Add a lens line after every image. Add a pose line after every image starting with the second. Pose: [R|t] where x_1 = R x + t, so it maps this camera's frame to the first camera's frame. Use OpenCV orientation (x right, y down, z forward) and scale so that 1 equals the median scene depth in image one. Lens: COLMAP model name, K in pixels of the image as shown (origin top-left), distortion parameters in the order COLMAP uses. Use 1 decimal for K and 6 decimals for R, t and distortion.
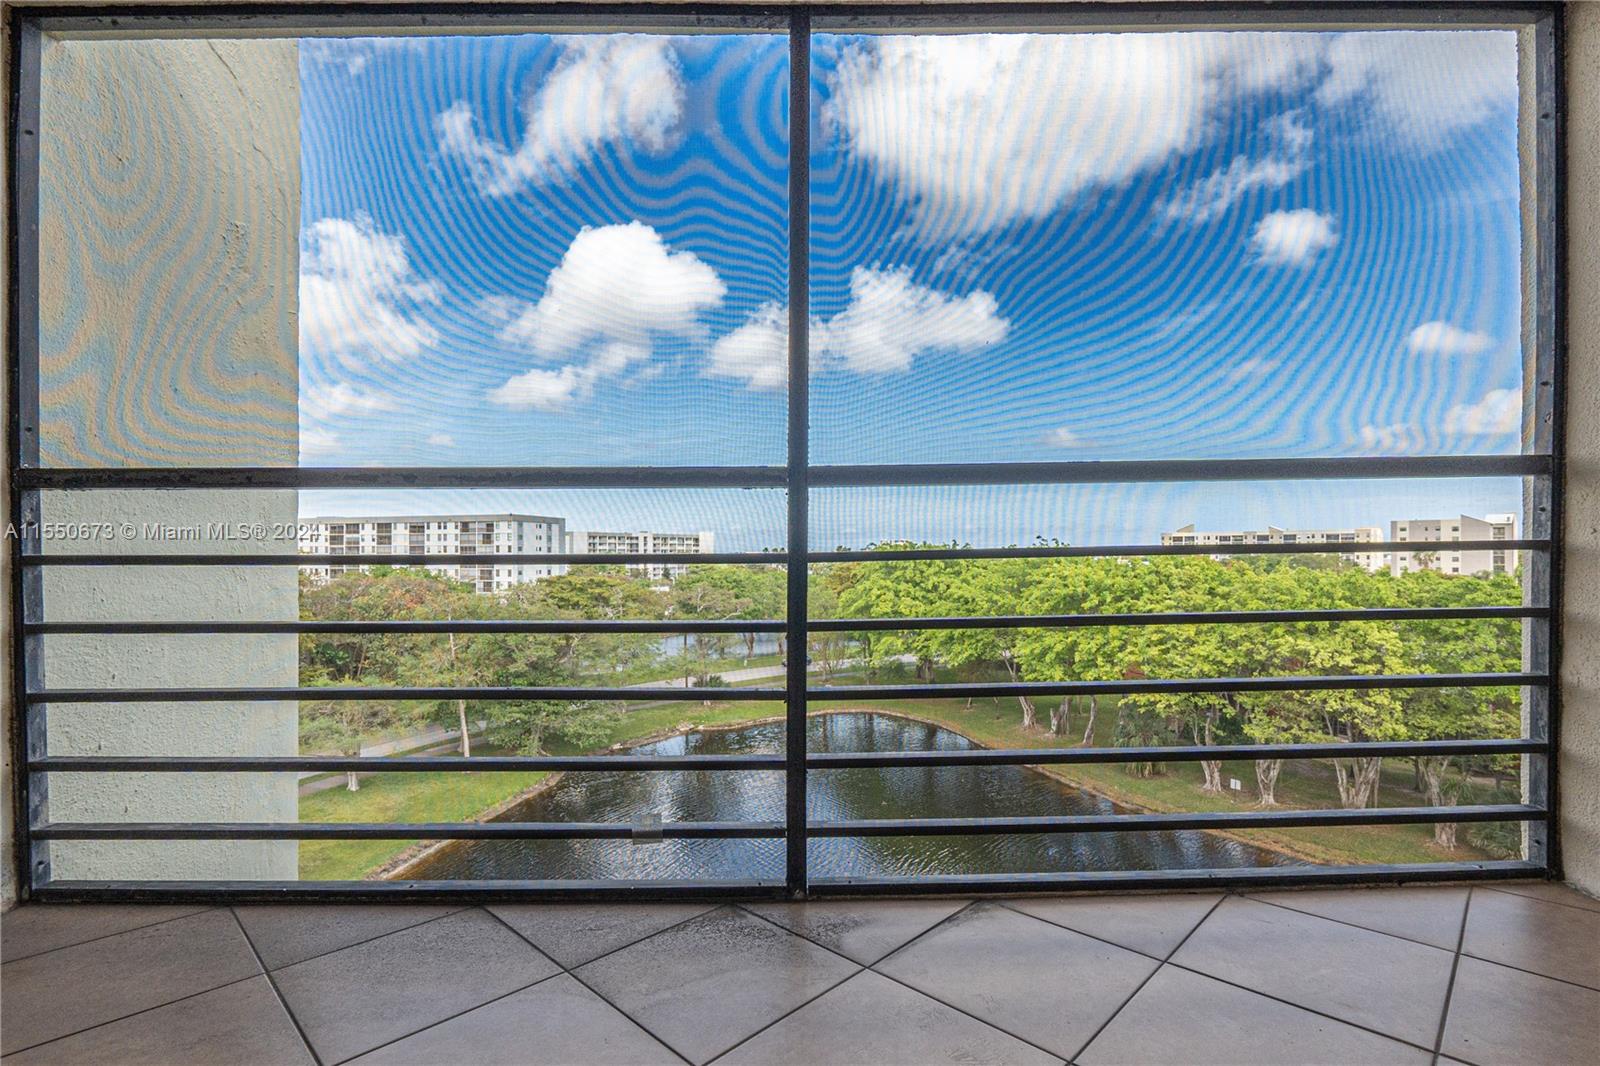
lens RADIAL K [[756.7, 0, 810.3], [0, 756.7, 552.2], [0, 0, 1]] dist [-0.004051, 0.000226]
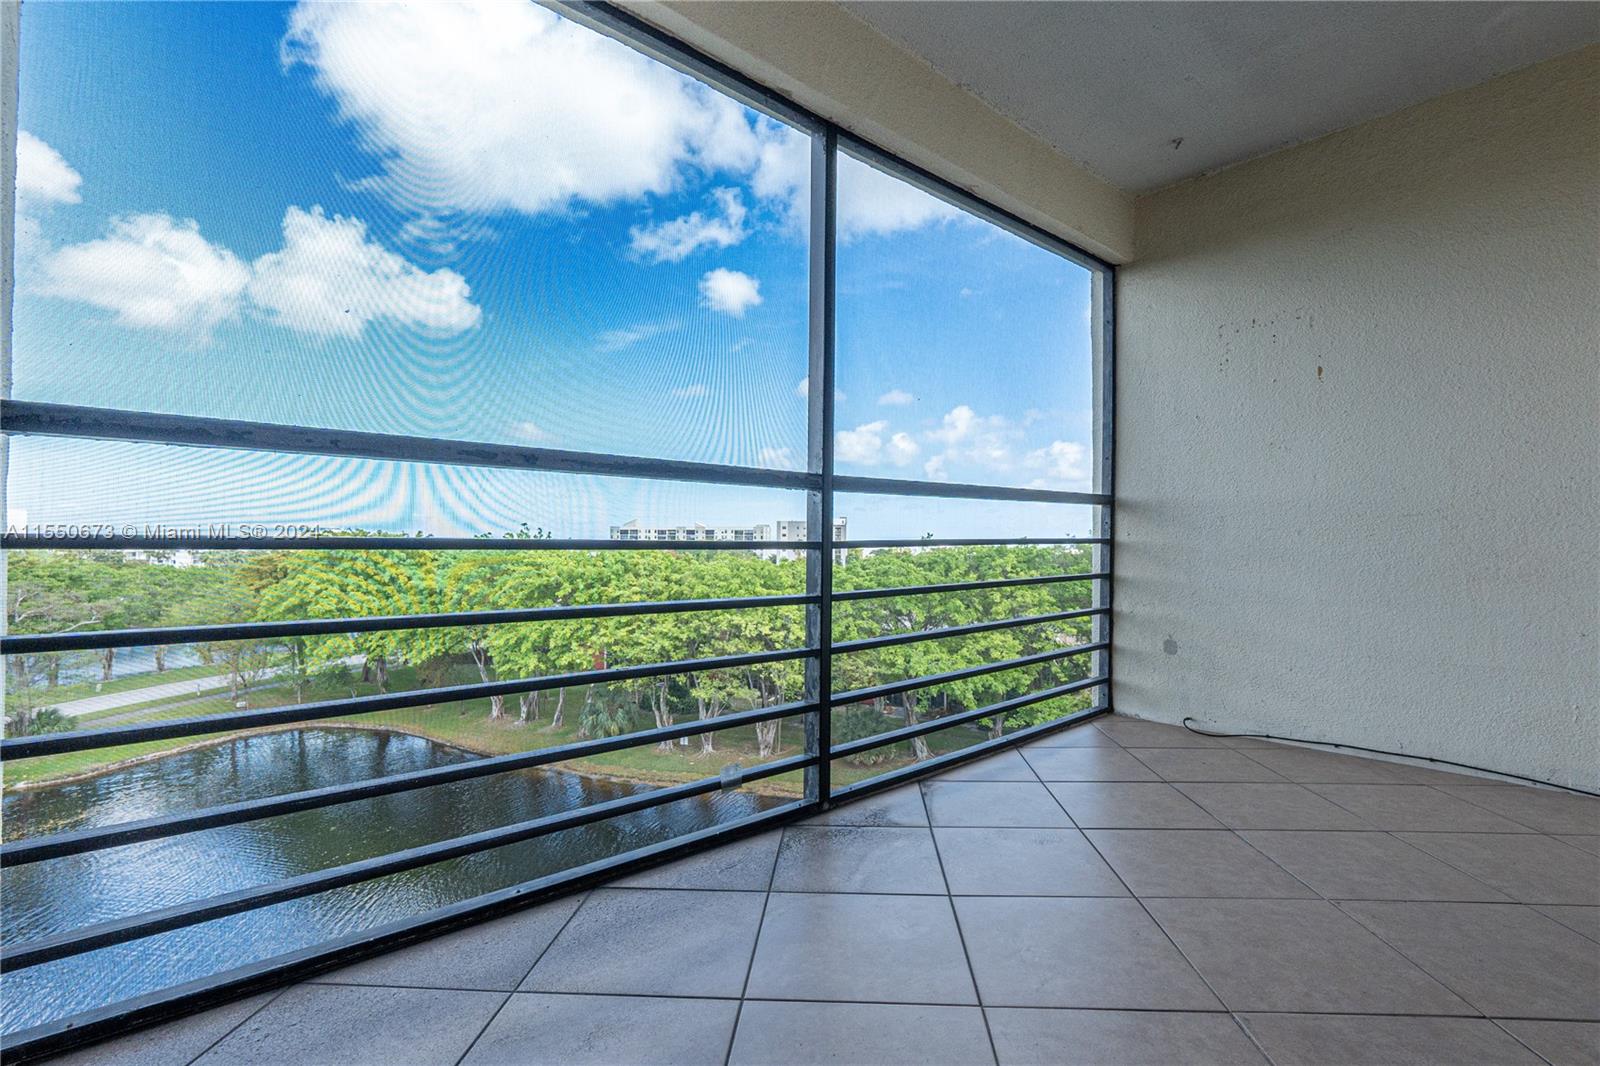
lens RADIAL K [[739.9, 0, 796.7], [0, 739.9, 540.5], [0, 0, 1]] dist [-0.004183, 0.001152]
pose [[0.762971, 0.011535, 0.646330, -0.056469], [-0.009246, 0.999933, -0.006931, 0.000558], [-0.646366, -0.000688, 0.763027, 0.004178]]
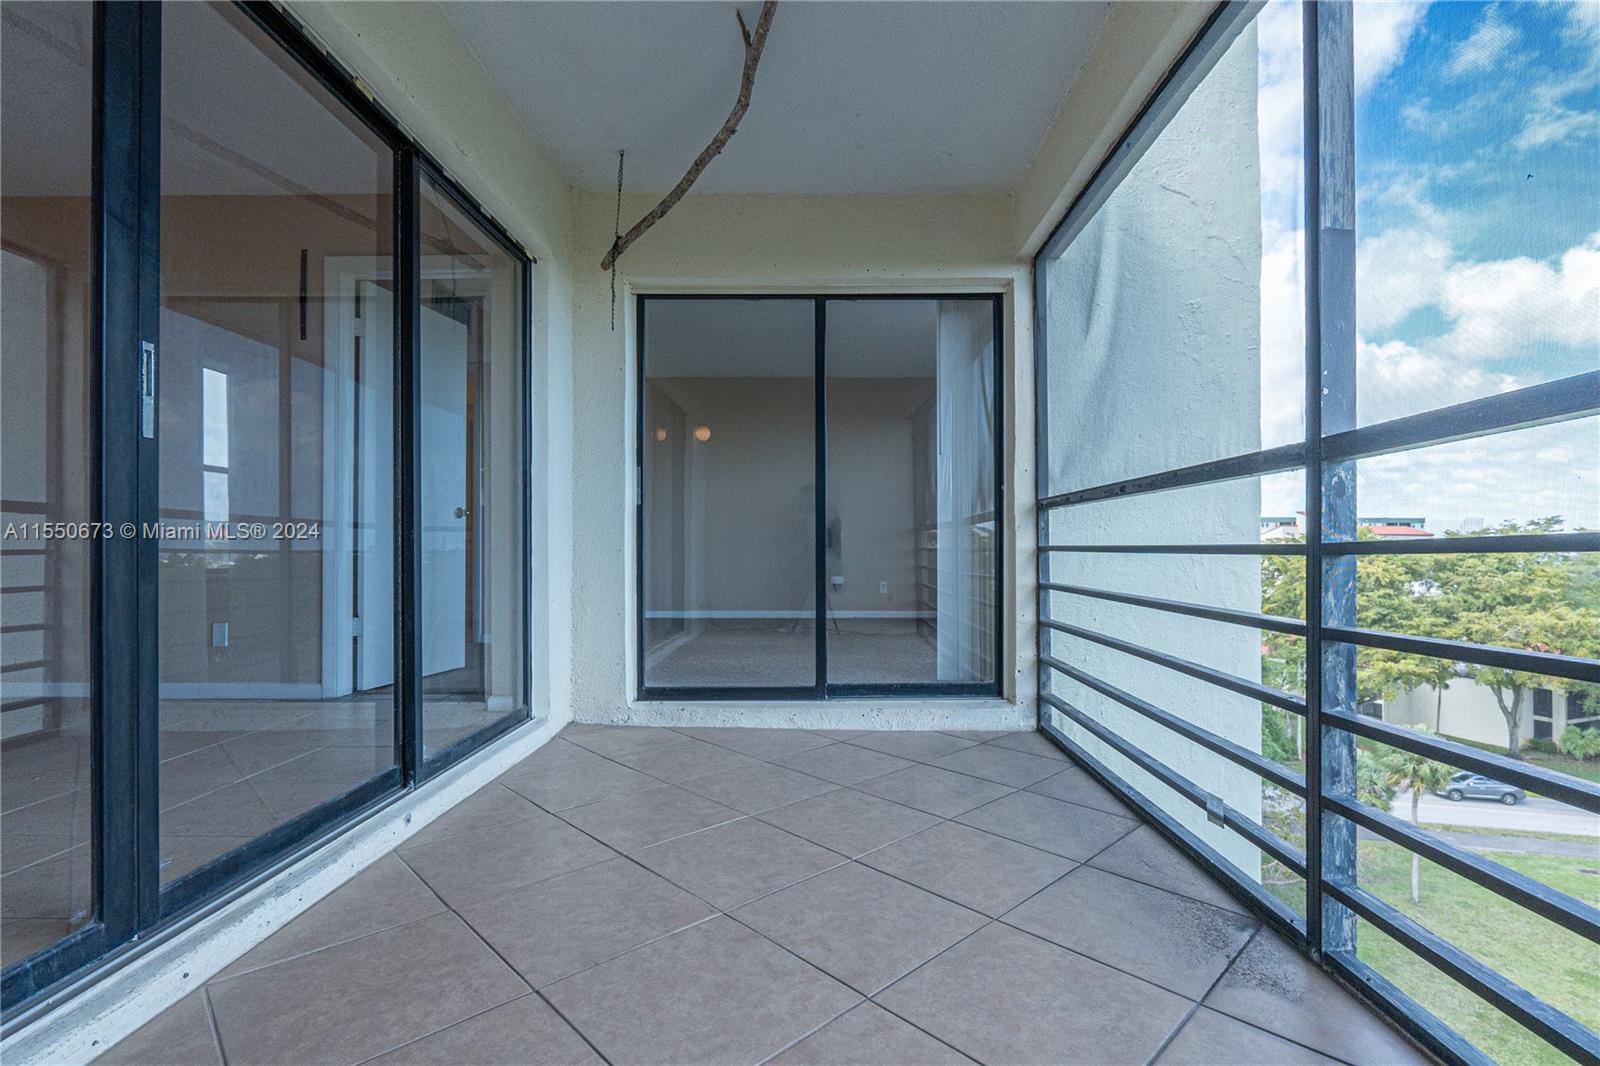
lens RADIAL K [[757.6, 0, 822.7], [0, 757.6, 541.0], [0, 0, 1]] dist [-0.007137, 0.000744]
pose [[-0.000418, -0.004892, -0.999988, 0.054191], [0.003434, 0.999982, -0.004893, 0.000077], [0.999994, -0.003436, -0.000401, 0.030489]]
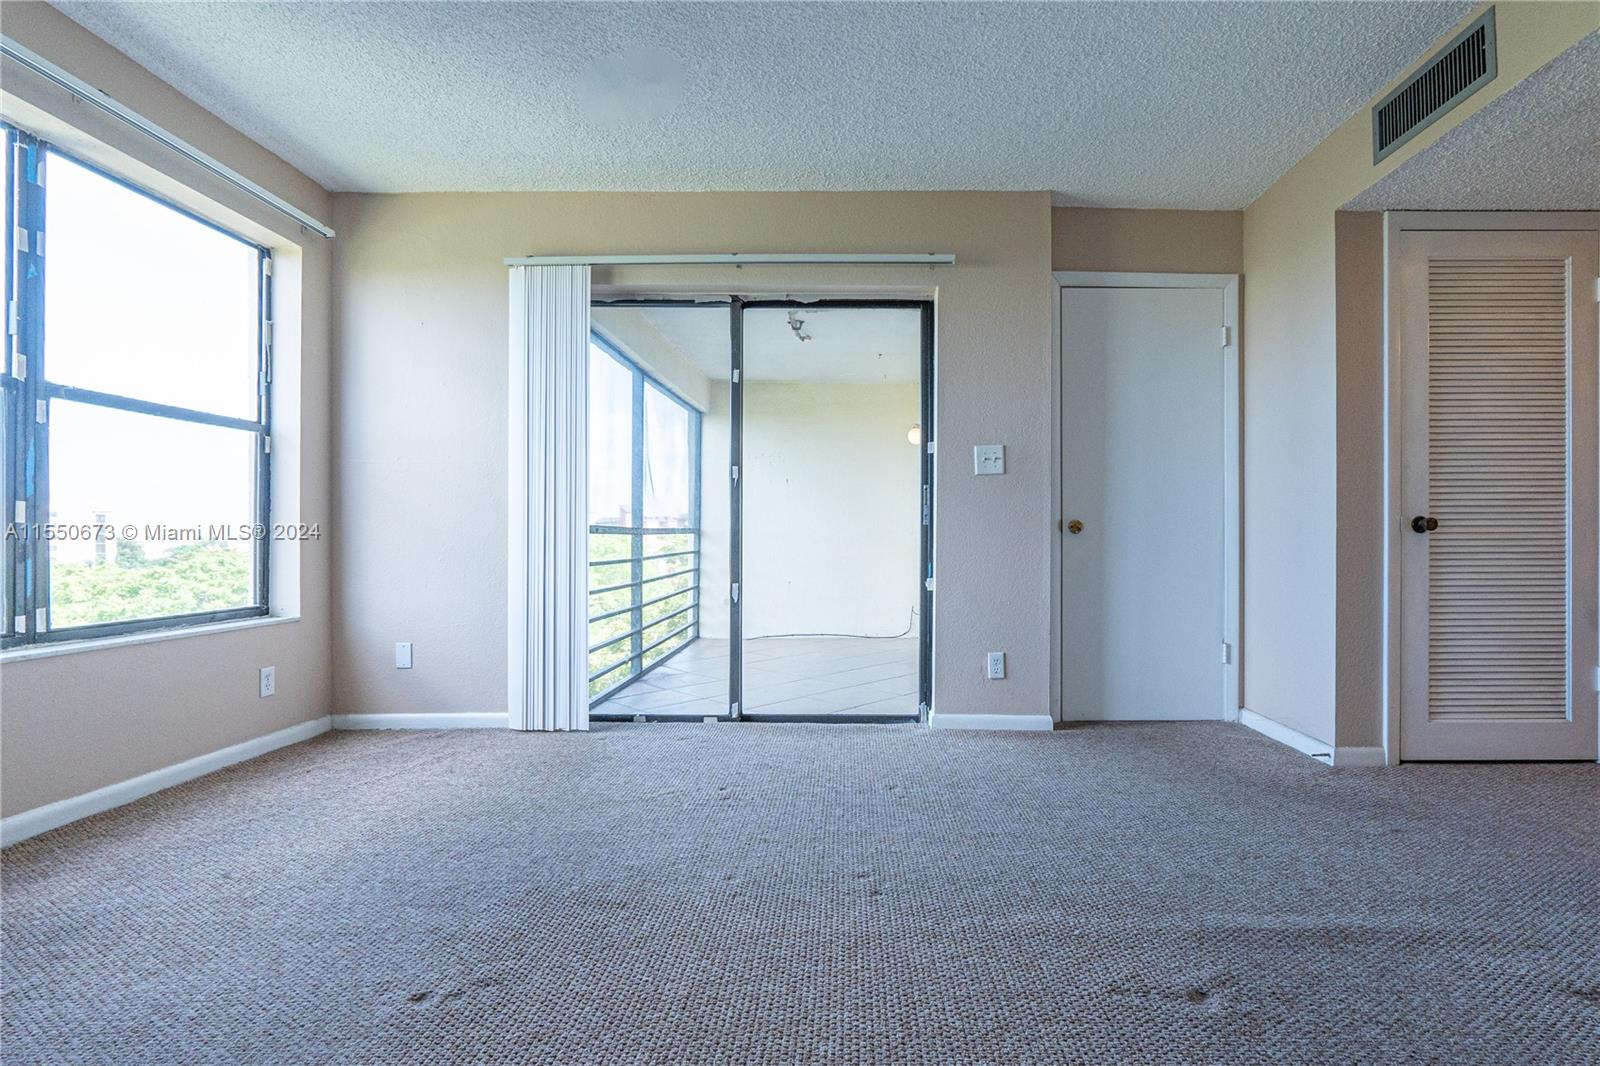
lens RADIAL K [[757.6, 0, 822.7], [0, 757.6, 541.0], [0, 0, 1]] dist [-0.007137, 0.000744]
pose [[0.049326, 0.004035, 0.998775, -0.187142], [-0.003440, 0.999987, -0.003870, -0.003511], [-0.998777, -0.003245, 0.049339, 0.010733]]
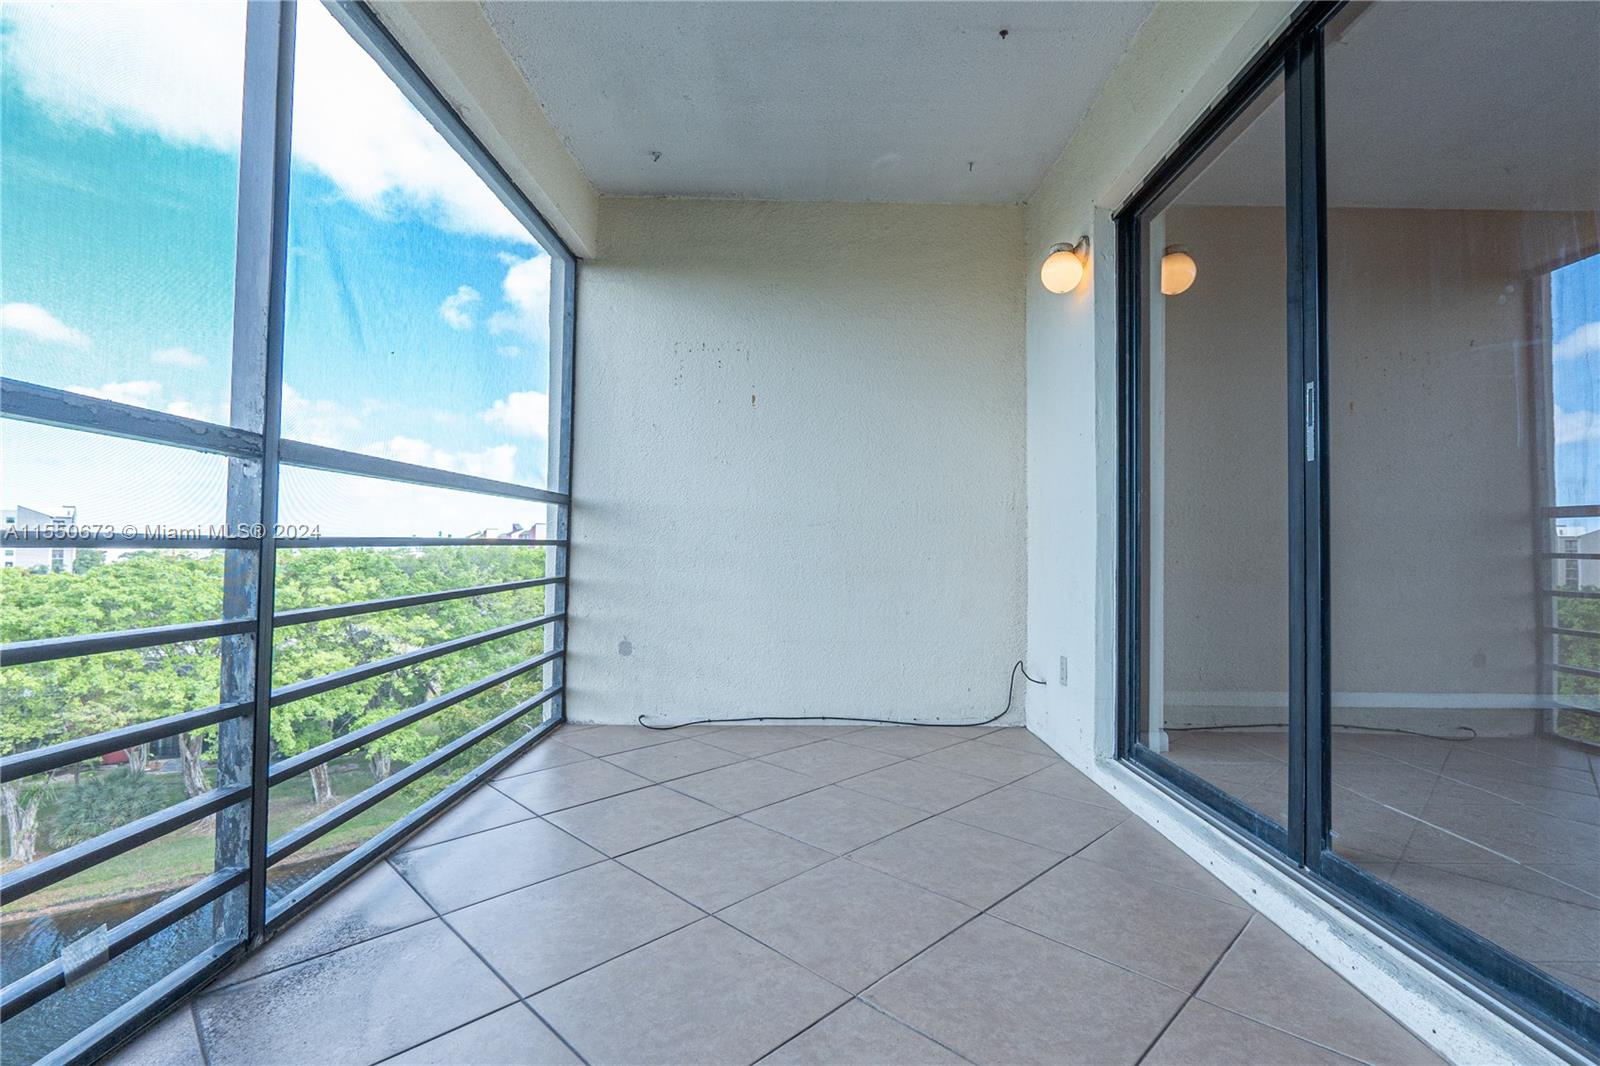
lens RADIAL K [[739.9, 0, 796.7], [0, 739.9, 540.5], [0, 0, 1]] dist [-0.004183, 0.001152]
pose [[0.017078, 0.022029, 0.999611, -0.054104], [-0.013209, 0.999675, -0.021805, 0.001005], [-0.999767, -0.012831, 0.017363, 0.025873]]
